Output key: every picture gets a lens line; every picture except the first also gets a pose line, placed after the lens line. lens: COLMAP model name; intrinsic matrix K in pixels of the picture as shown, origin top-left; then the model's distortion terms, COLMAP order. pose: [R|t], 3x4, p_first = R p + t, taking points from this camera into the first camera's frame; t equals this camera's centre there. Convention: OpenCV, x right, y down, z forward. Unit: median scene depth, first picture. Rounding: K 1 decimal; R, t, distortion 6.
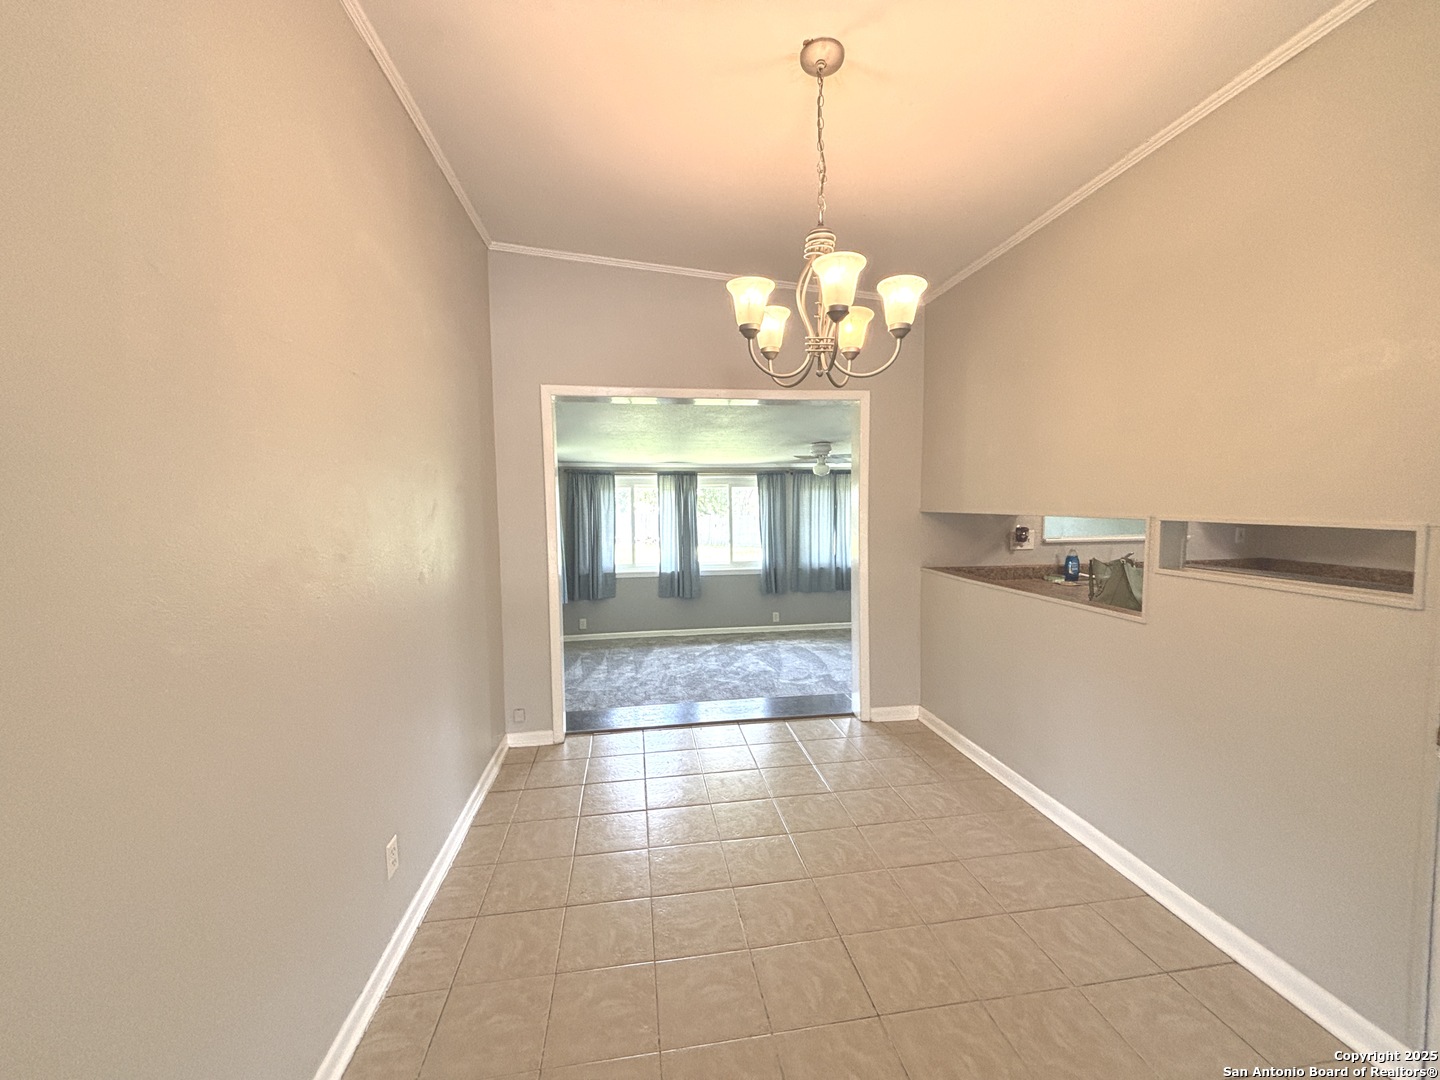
lens RADIAL K [[577.2, 0, 720.0], [0, 577.2, 540.0], [0, 0, 1]] dist [-0.001979, 0.000412]
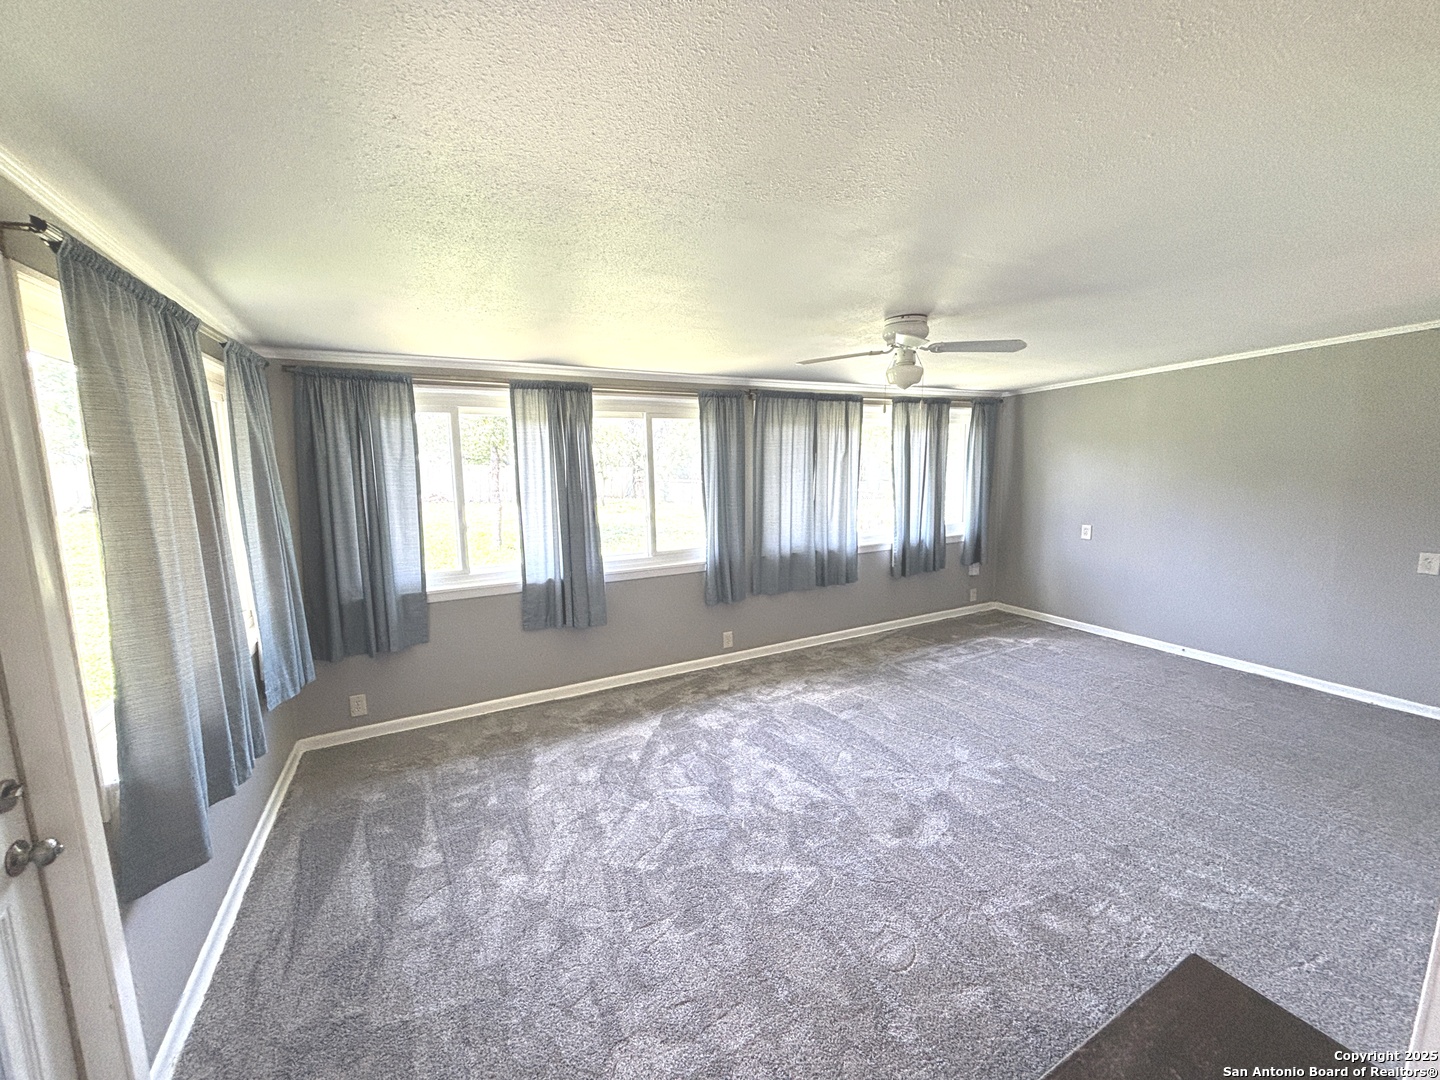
lens RADIAL K [[595.0, 0, 751.3], [0, 595.0, 538.9], [0, 0, 1]] dist [-0.028087, -0.000014]
pose [[0.930173, -0.047334, 0.364058, -0.106437], [0.015406, 0.995813, 0.090111, -0.027523], [-0.366799, -0.078210, 0.927007, 0.448468]]
